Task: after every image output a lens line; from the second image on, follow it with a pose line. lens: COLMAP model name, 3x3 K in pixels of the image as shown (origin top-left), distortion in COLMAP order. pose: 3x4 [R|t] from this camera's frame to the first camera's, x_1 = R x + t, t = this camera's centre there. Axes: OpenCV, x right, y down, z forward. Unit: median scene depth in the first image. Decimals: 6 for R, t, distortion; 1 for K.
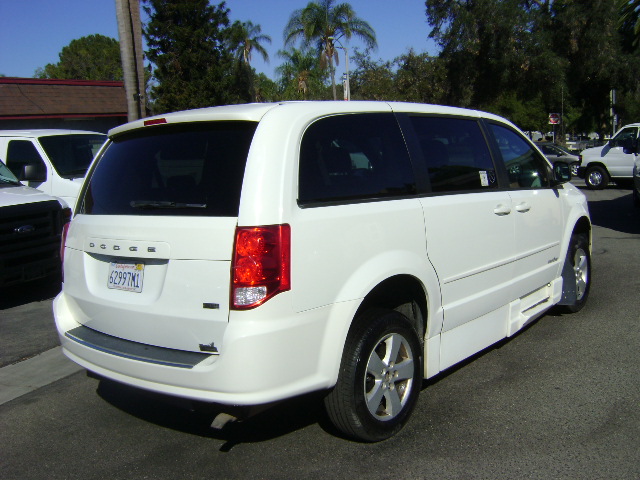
lens RADIAL K [[670.2, 0, 315.7], [0, 670.2, 242.9], [0, 0, 1]] dist [-0.110872, 0.000000]
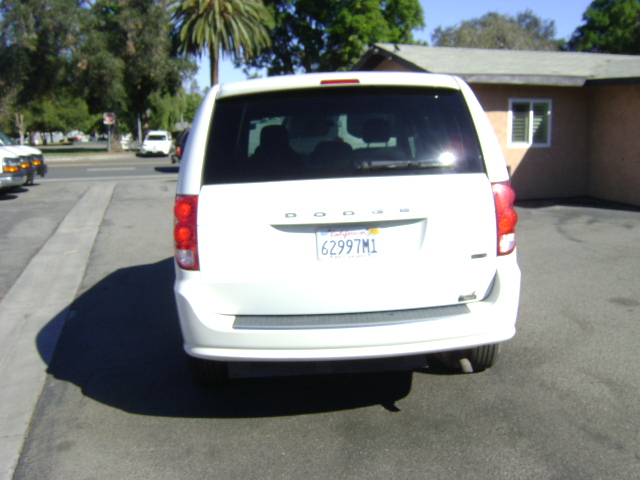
lens RADIAL K [[670.2, 0, 321.4], [0, 670.2, 238.5], [0, 0, 1]] dist [-0.110872, 0.000000]
pose [[0.746656, -0.077851, 0.660639, -0.090808], [0.084752, 0.996168, 0.021604, 0.001803], [-0.659790, 0.039860, 0.750392, 0.030747]]
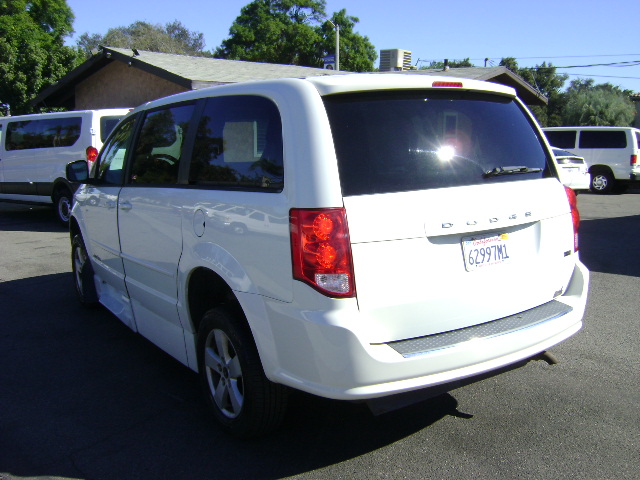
lens RADIAL K [[670.2, 0, 323.1], [0, 670.2, 240.8], [0, 0, 1]] dist [-0.110872, 0.000000]
pose [[0.280876, -0.108630, 0.953577, -0.117905], [0.137251, 0.987908, 0.072114, -0.005913], [-0.949879, 0.110625, 0.292389, 0.091526]]
